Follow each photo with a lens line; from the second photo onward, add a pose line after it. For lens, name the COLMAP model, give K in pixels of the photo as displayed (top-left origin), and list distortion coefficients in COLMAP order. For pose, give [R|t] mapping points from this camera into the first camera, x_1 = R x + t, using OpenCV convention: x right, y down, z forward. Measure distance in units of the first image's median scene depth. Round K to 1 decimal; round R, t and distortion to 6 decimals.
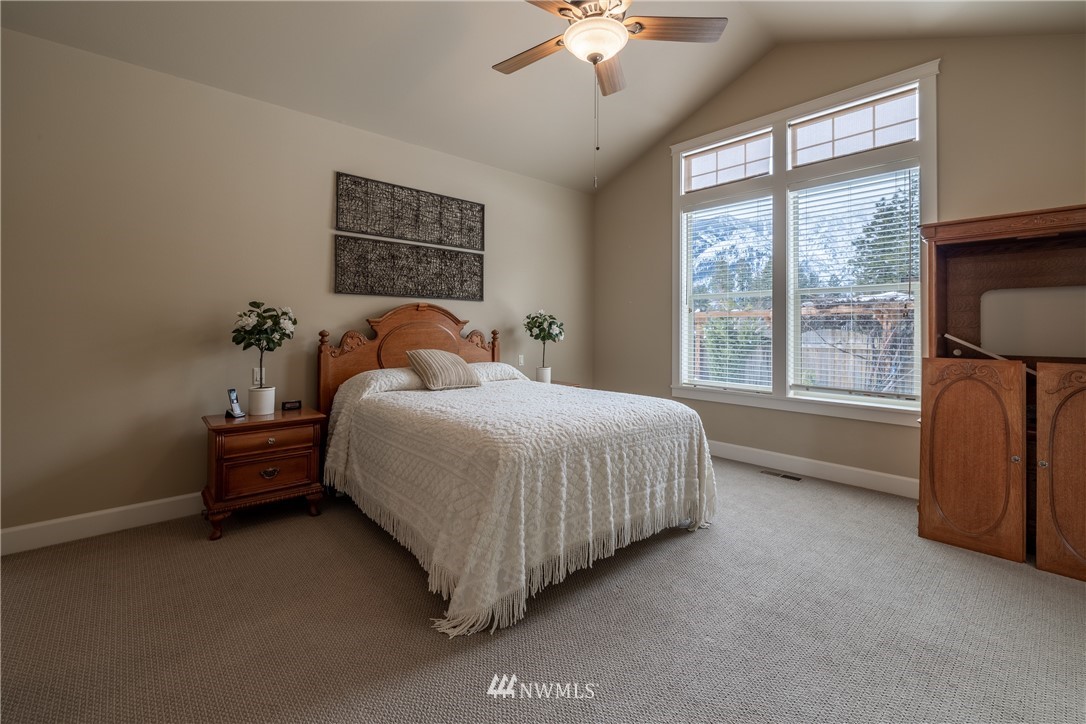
lens RADIAL K [[472.1, 0, 546.5], [0, 472.1, 332.5], [0, 0, 1]] dist [0.002402, 0.000473]
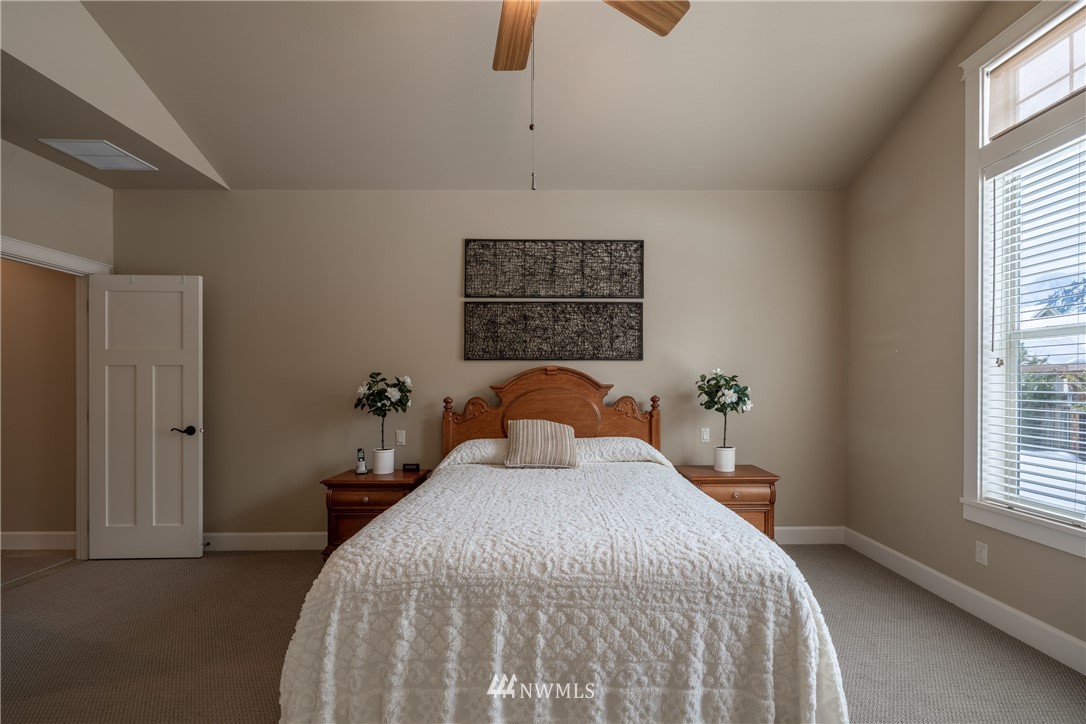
lens RADIAL K [[483.0, 0, 542.0], [0, 483.0, 393.7], [0, 0, 1]] dist [0.001005, -0.000075]
pose [[0.747753, 0.007985, -0.663929, 0.326370], [-0.001092, 0.999941, 0.010796, -0.020589], [0.663976, -0.007348, 0.747717, 0.302745]]
